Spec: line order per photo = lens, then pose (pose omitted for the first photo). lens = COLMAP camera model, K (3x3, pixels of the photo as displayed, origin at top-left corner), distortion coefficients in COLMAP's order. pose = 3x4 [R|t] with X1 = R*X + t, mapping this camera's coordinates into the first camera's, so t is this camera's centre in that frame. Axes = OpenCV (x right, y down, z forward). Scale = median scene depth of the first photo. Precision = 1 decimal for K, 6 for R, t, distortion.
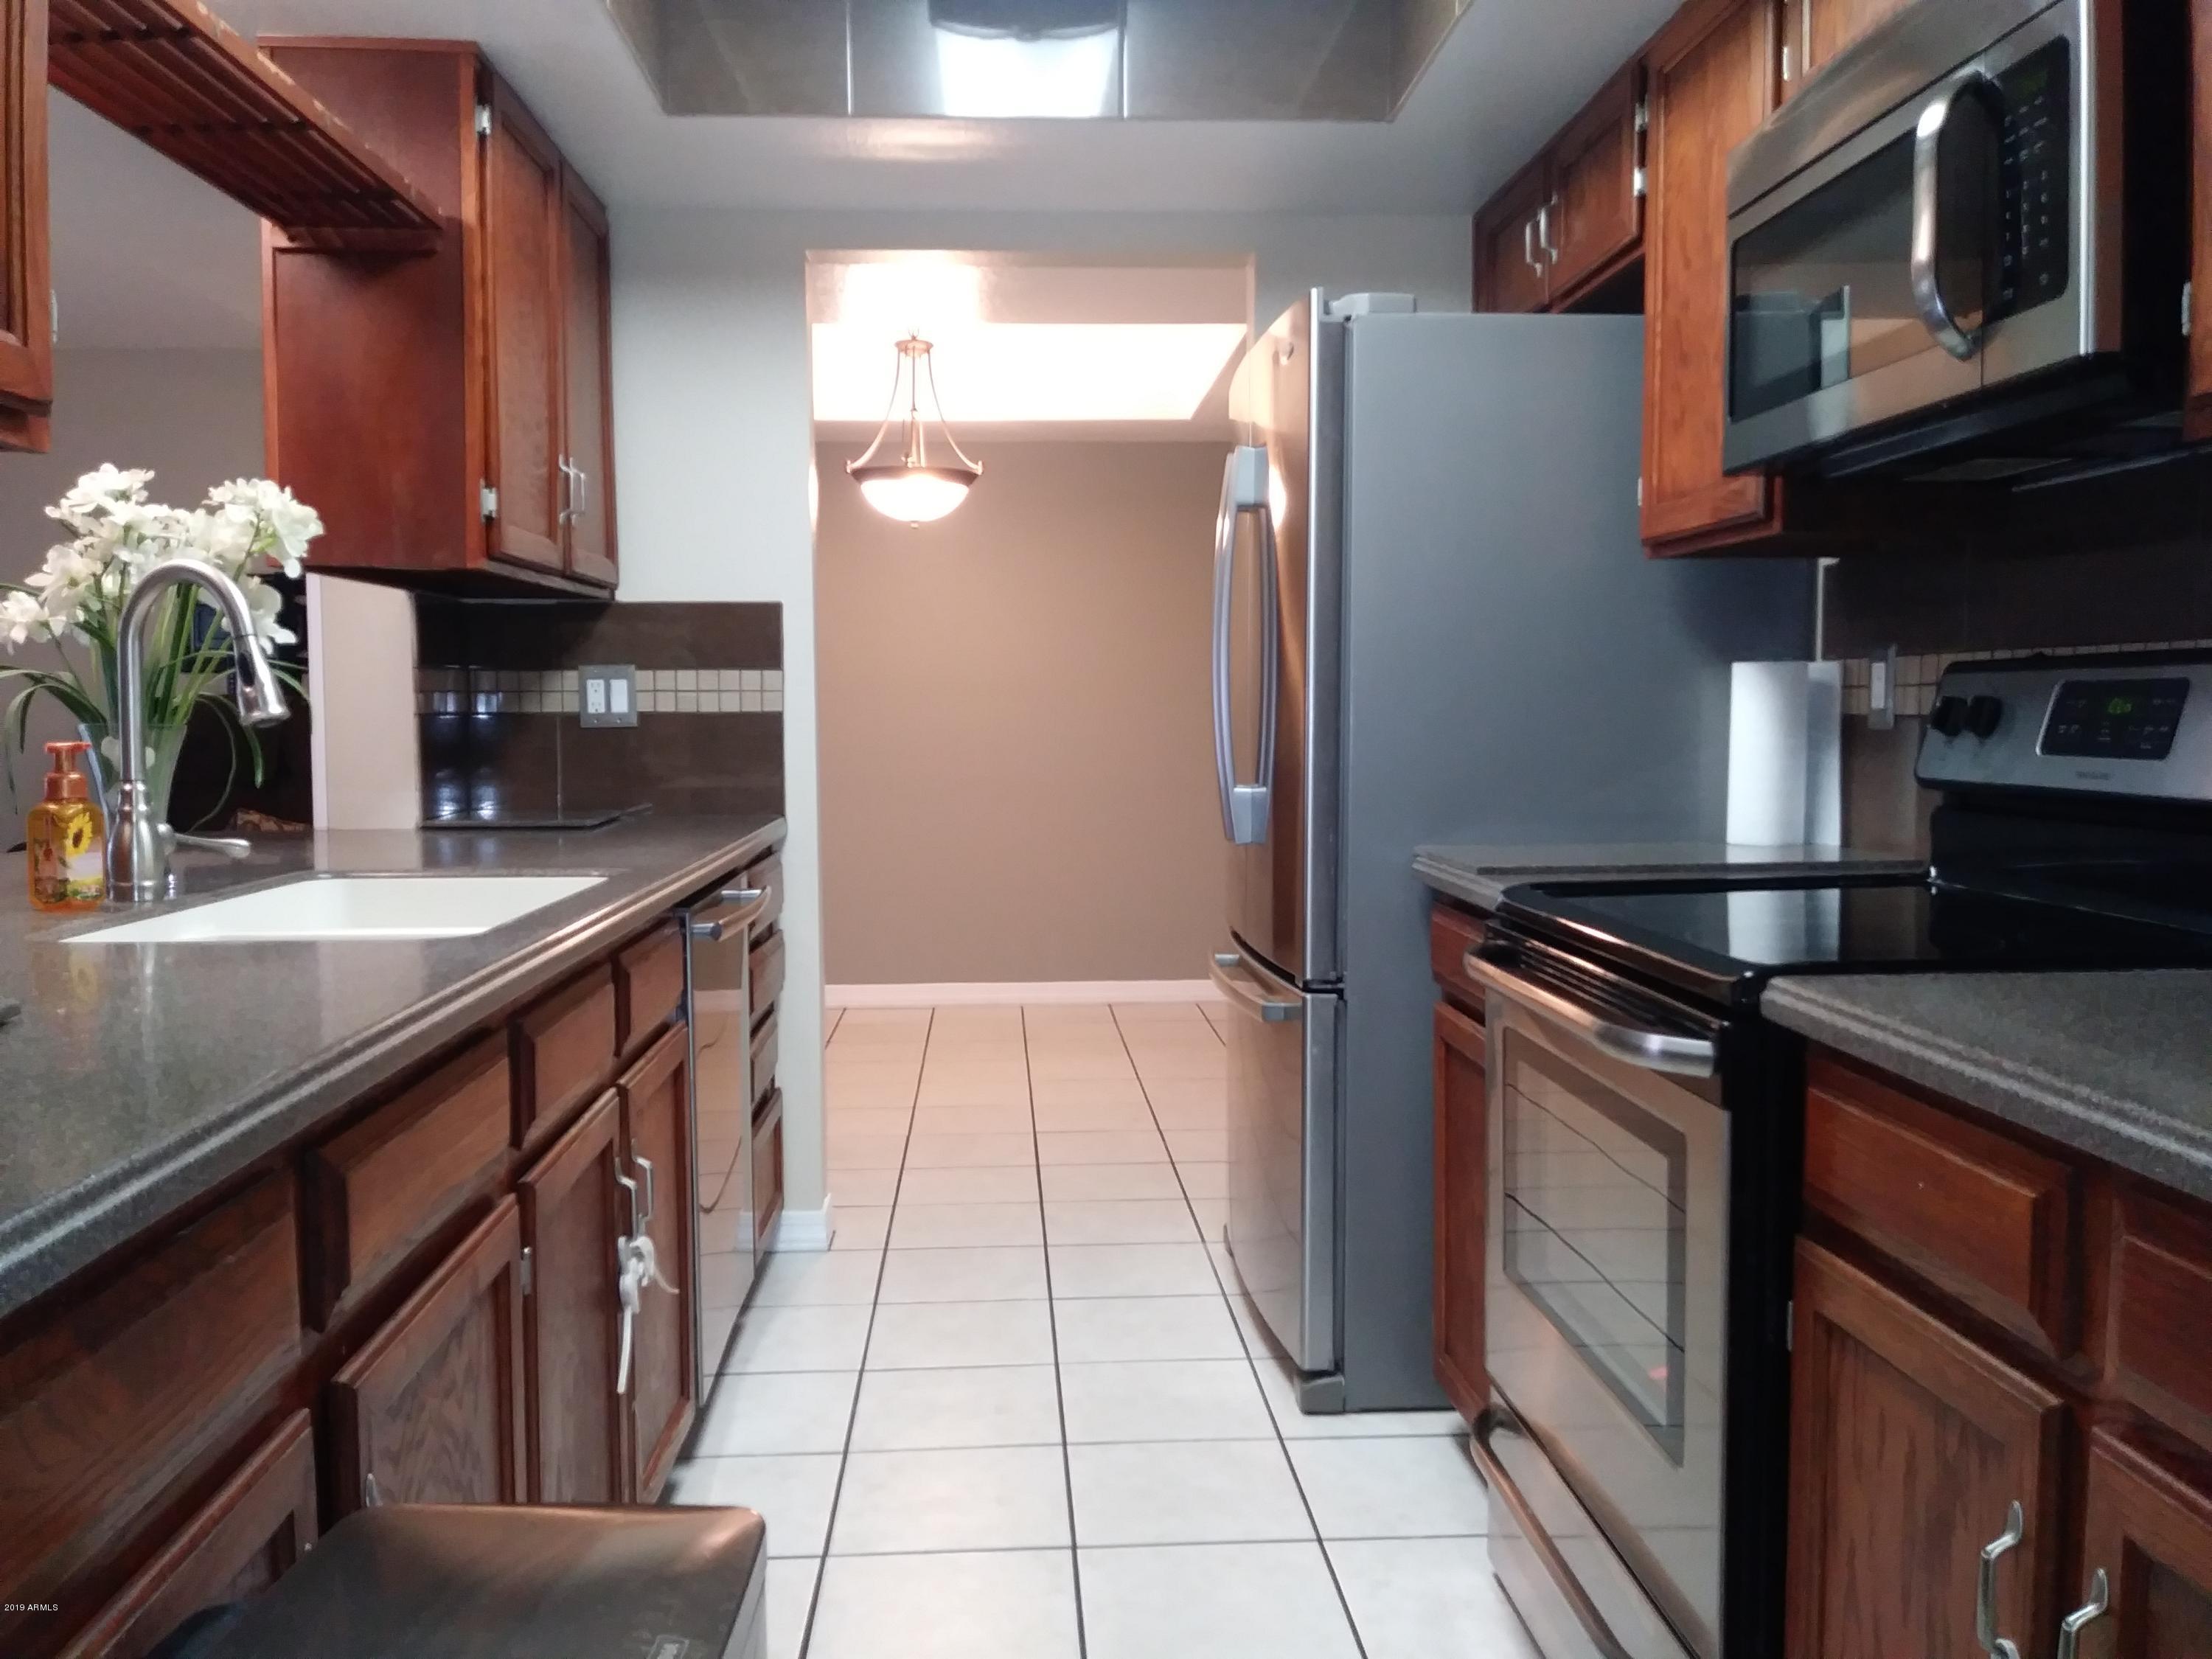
lens RADIAL K [[1785.8, 0, 1088.8], [0, 1785.8, 837.3], [0, 0, 1]] dist [0.043575, -0.074133]
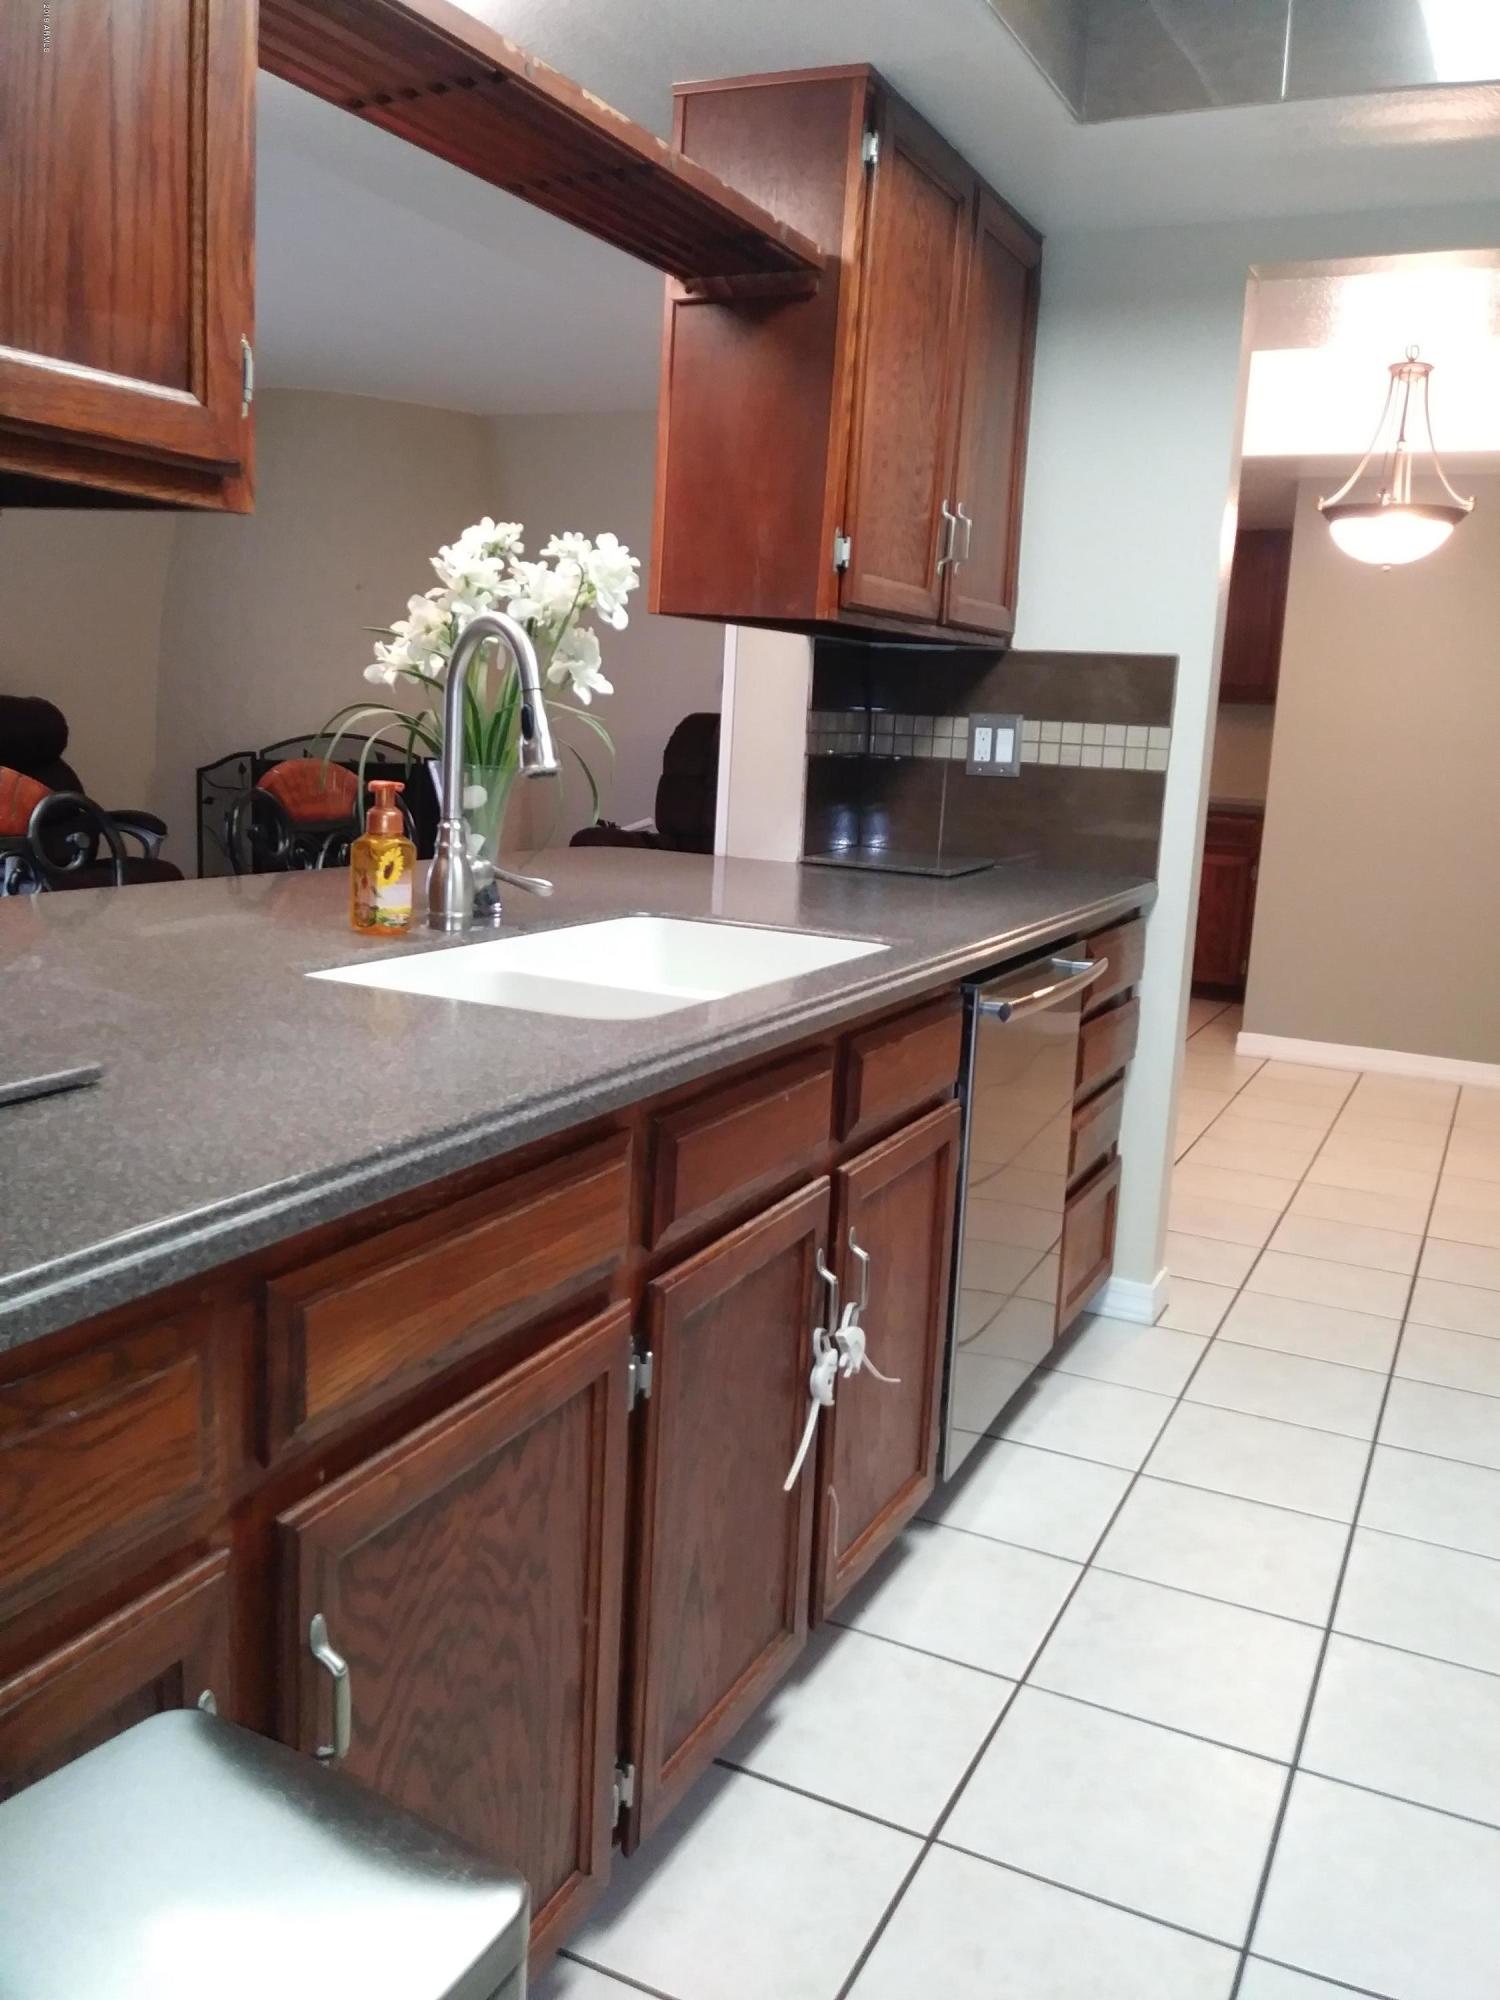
lens RADIAL K [[1614.6, 0, 738.6], [0, 1614.6, 994.1], [0, 0, 1]] dist [0.043575, -0.074133]
pose [[0.871765, 0.131565, -0.471929, 0.070804], [-0.088556, 0.989717, 0.112329, -0.039359], [0.481855, -0.056133, 0.874451, 0.170703]]
